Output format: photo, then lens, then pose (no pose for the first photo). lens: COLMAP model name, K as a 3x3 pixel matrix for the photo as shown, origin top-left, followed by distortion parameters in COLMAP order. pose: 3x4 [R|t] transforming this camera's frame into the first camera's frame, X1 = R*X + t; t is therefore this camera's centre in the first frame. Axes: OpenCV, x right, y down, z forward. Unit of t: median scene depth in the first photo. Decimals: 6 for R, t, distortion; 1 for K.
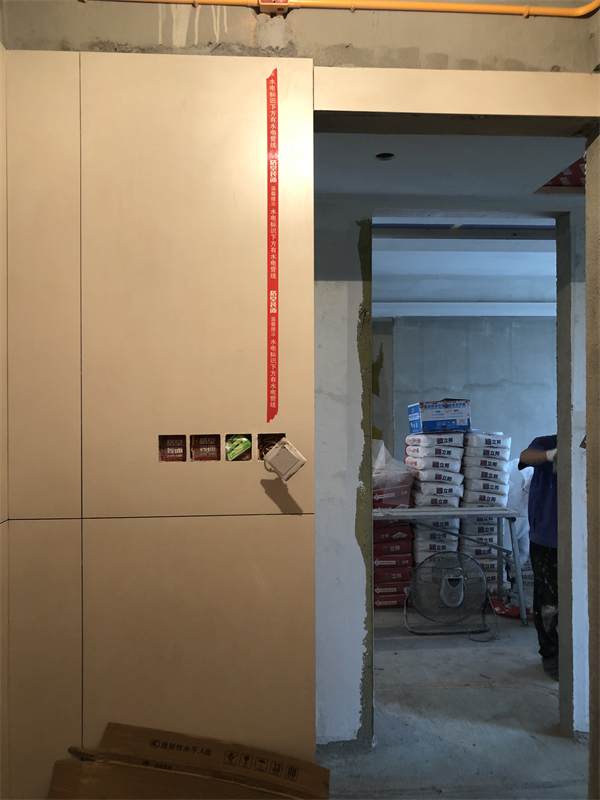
lens RADIAL K [[663.4, 0, 296.5], [0, 663.4, 398.7], [0, 0, 1]] dist [0.025835, -0.029648]
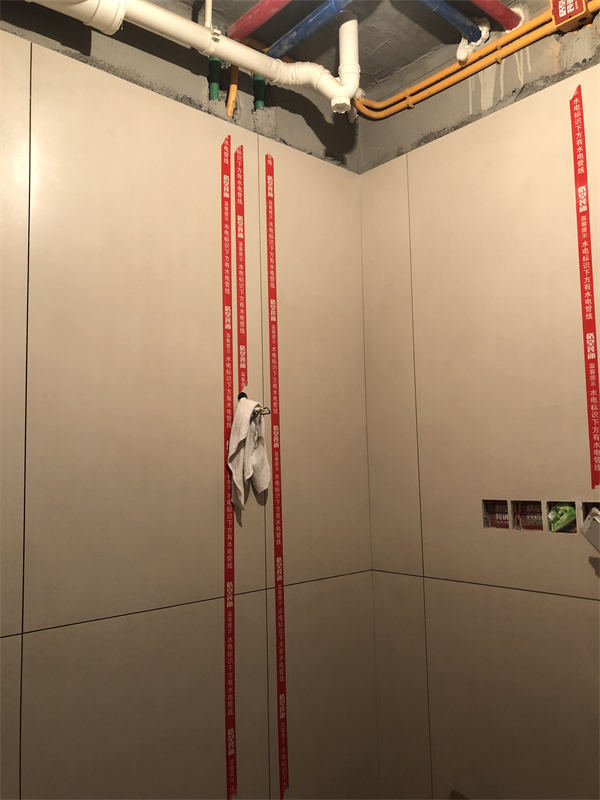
lens RADIAL K [[663.4, 0, 300.0], [0, 663.4, 405.5], [0, 0, 1]] dist [0.025835, -0.029648]
pose [[0.613959, -0.080022, -0.785271, 0.400470], [0.016241, 0.995918, -0.088790, -0.000455], [0.789171, 0.041760, 0.612752, 0.183992]]
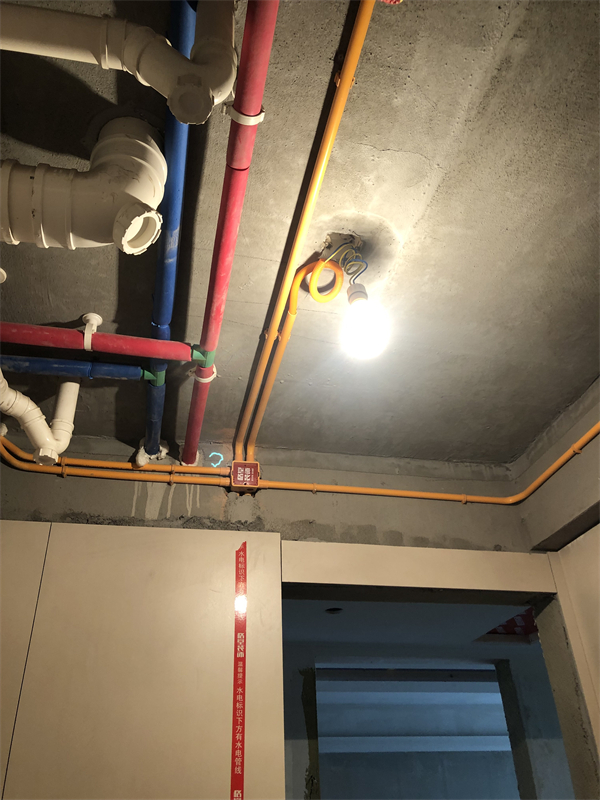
lens RADIAL K [[663.4, 0, 304.9], [0, 663.4, 402.2], [0, 0, 1]] dist [0.025835, -0.029648]
pose [[0.986869, 0.057657, 0.150879, -0.107141], [0.034341, 0.837863, -0.544800, -0.110648], [-0.157828, 0.542828, 0.824881, 0.014757]]
